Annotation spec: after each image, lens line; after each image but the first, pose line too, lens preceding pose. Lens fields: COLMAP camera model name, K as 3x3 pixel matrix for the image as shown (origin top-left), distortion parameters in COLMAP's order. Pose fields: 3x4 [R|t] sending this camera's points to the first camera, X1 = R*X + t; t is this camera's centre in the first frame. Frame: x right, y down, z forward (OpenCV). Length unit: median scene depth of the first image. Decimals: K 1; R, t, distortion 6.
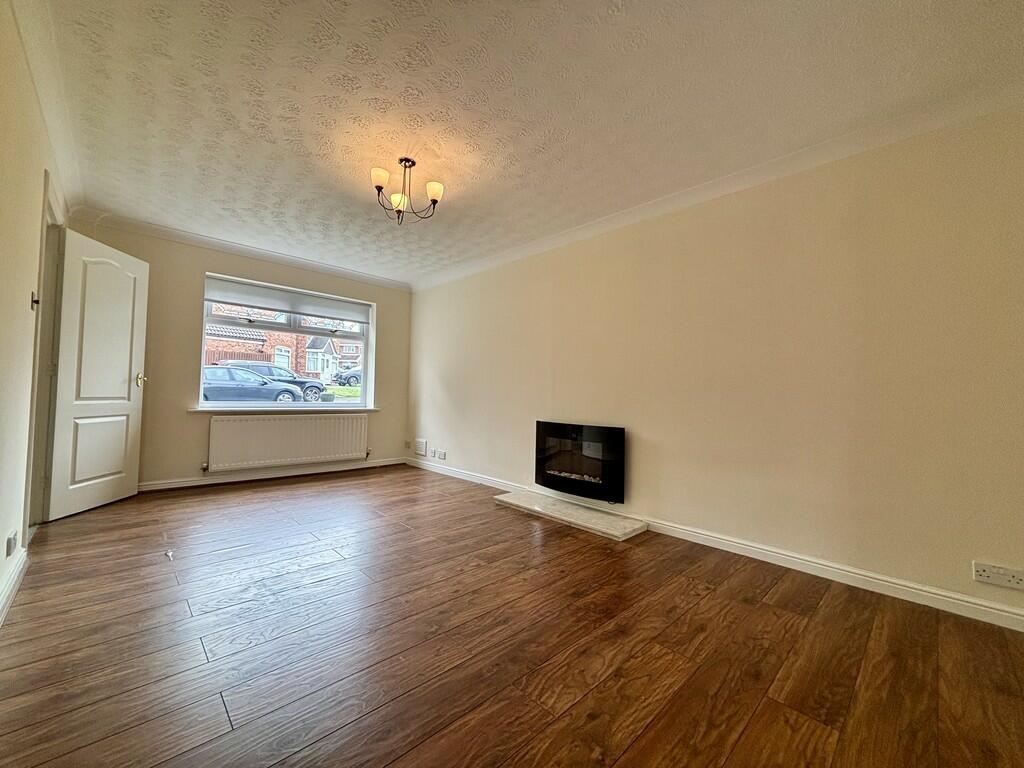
lens RADIAL K [[411.6, 0, 509.7], [0, 411.6, 384.5], [0, 0, 1]] dist [0.002696, -0.000785]
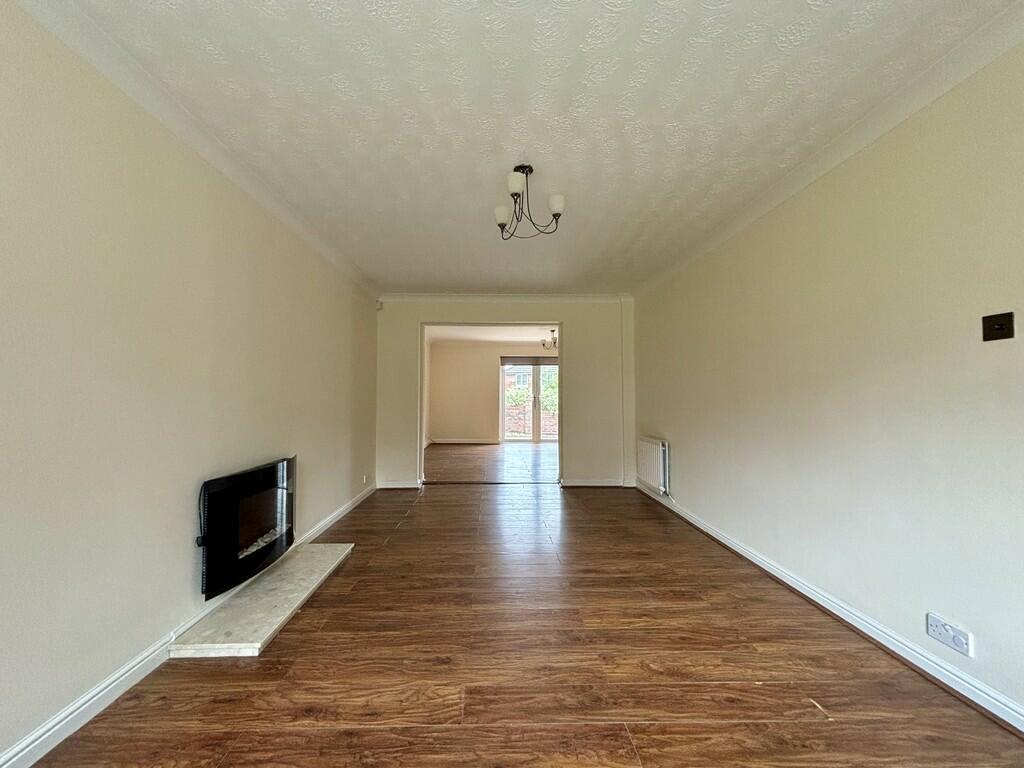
lens RADIAL K [[411.6, 0, 510.4], [0, 411.6, 385.7], [0, 0, 1]] dist [0.002696, -0.000785]
pose [[-0.727778, -0.018626, 0.685560, -0.684783], [-0.040723, 0.999041, -0.016087, -0.047730], [-0.684603, -0.039626, -0.727839, 1.346466]]
